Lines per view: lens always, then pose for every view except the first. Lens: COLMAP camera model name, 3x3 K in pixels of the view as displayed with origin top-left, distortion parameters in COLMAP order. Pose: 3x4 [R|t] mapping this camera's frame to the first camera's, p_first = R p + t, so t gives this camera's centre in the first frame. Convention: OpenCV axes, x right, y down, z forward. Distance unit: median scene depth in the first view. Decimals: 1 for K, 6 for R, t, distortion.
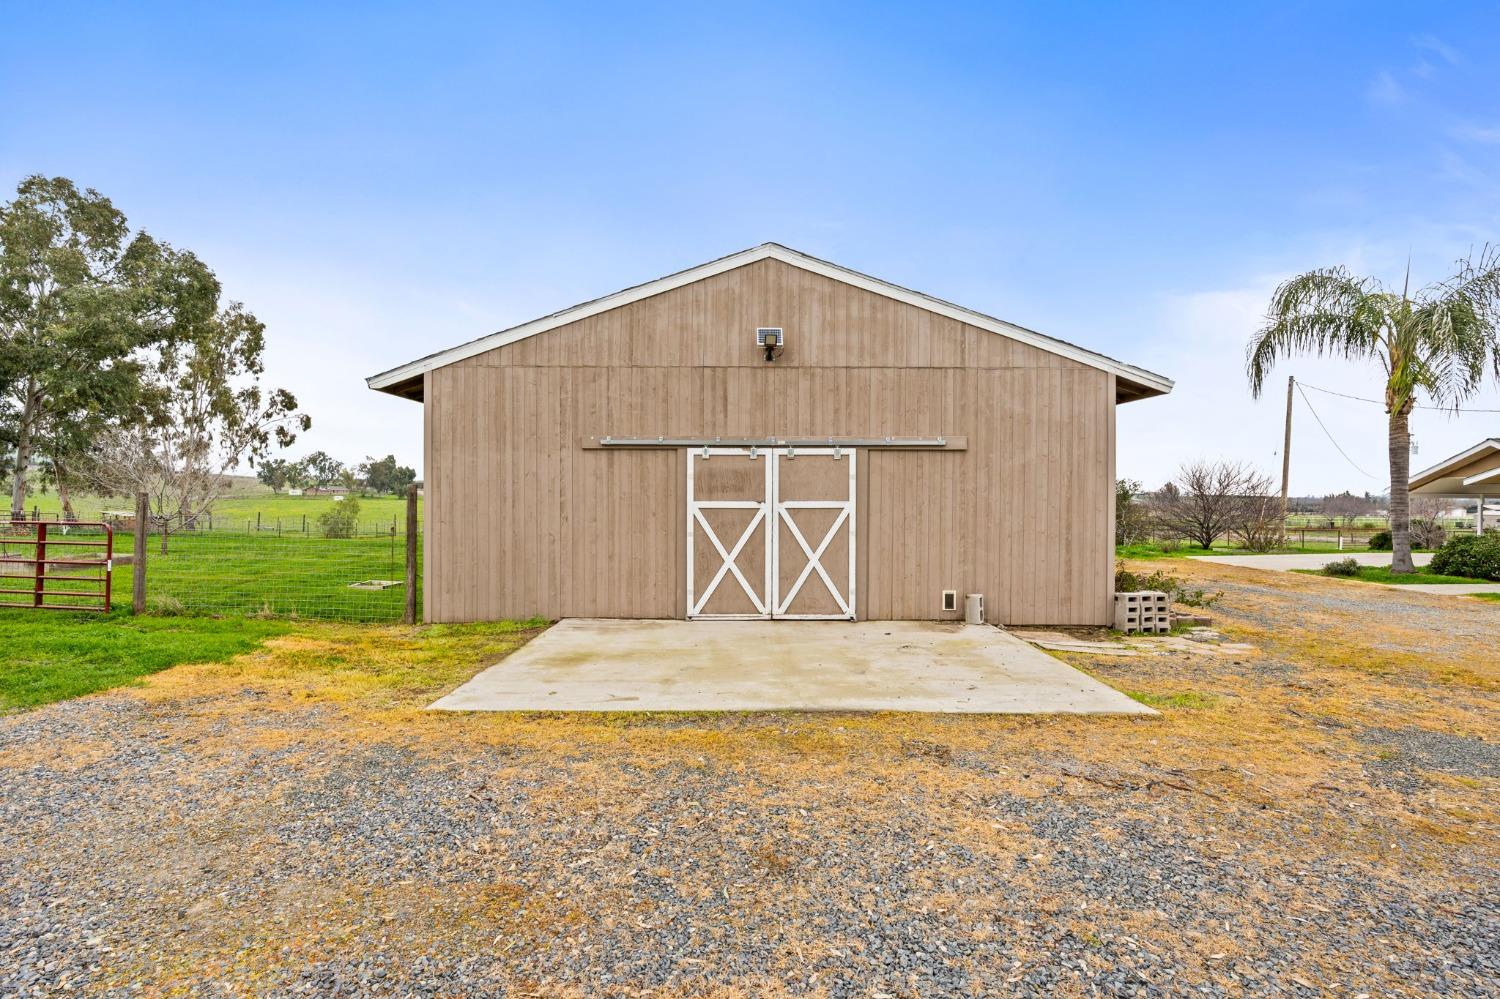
lens RADIAL K [[663.8, 0, 756.4], [0, 663.8, 502.3], [0, 0, 1]] dist [-0.013164, 0.002292]
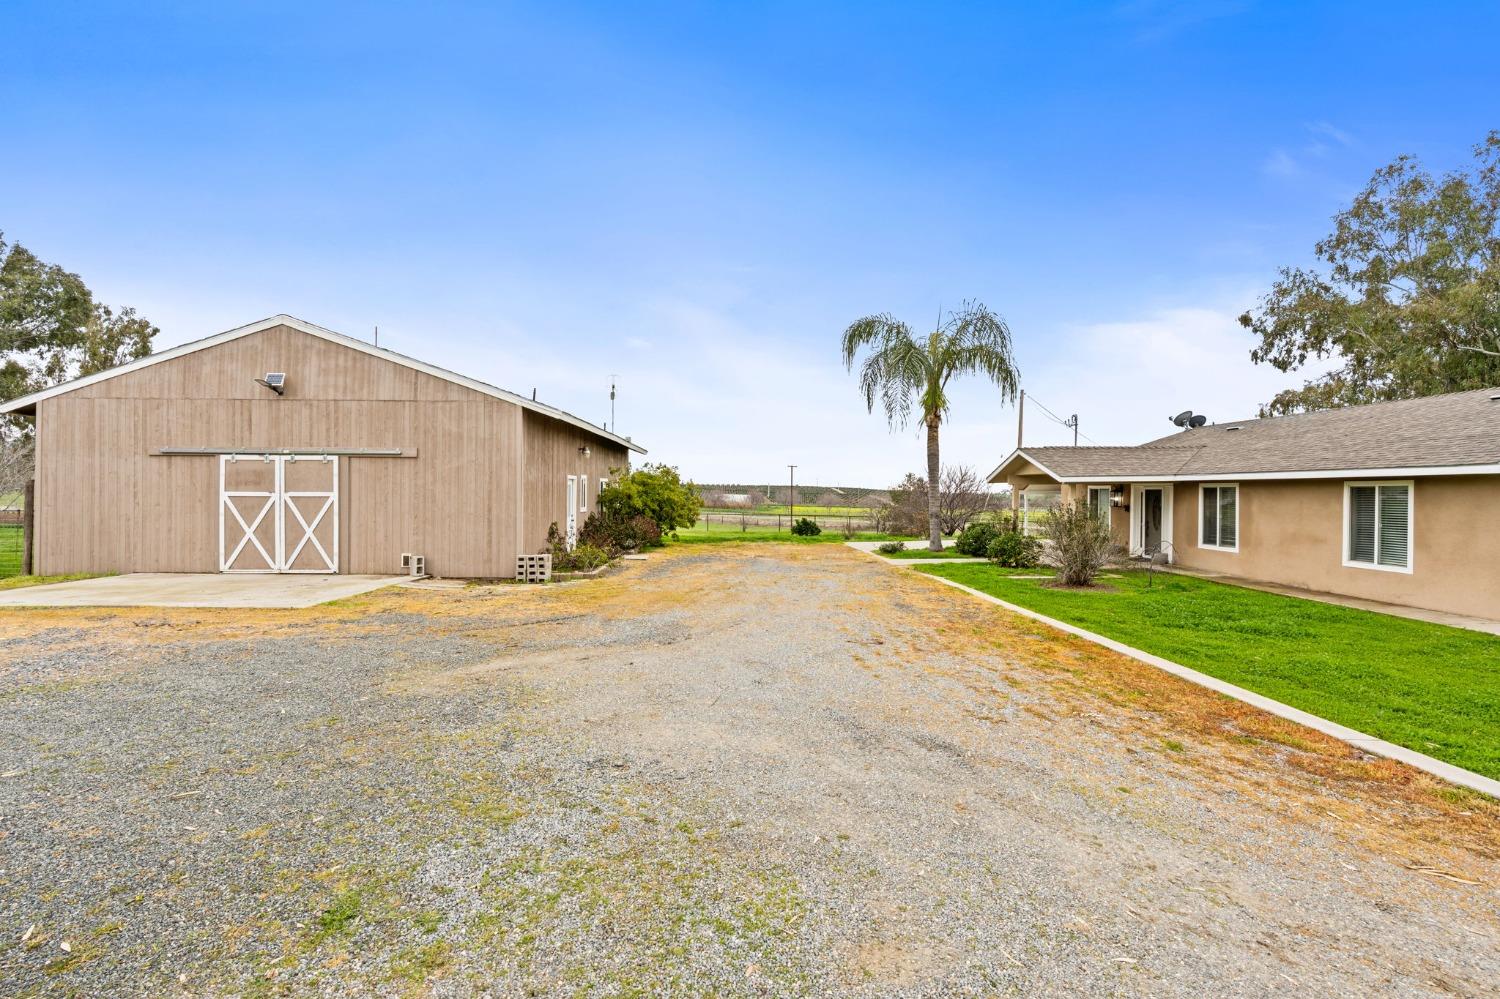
lens RADIAL K [[663.8, 0, 746.5], [0, 663.8, 491.1], [0, 0, 1]] dist [-0.013164, 0.002292]
pose [[0.999237, 0.003021, 0.038931, 0.983547], [-0.002277, 0.999814, -0.019147, 0.022129], [-0.038981, 0.019044, 0.999058, -0.481817]]
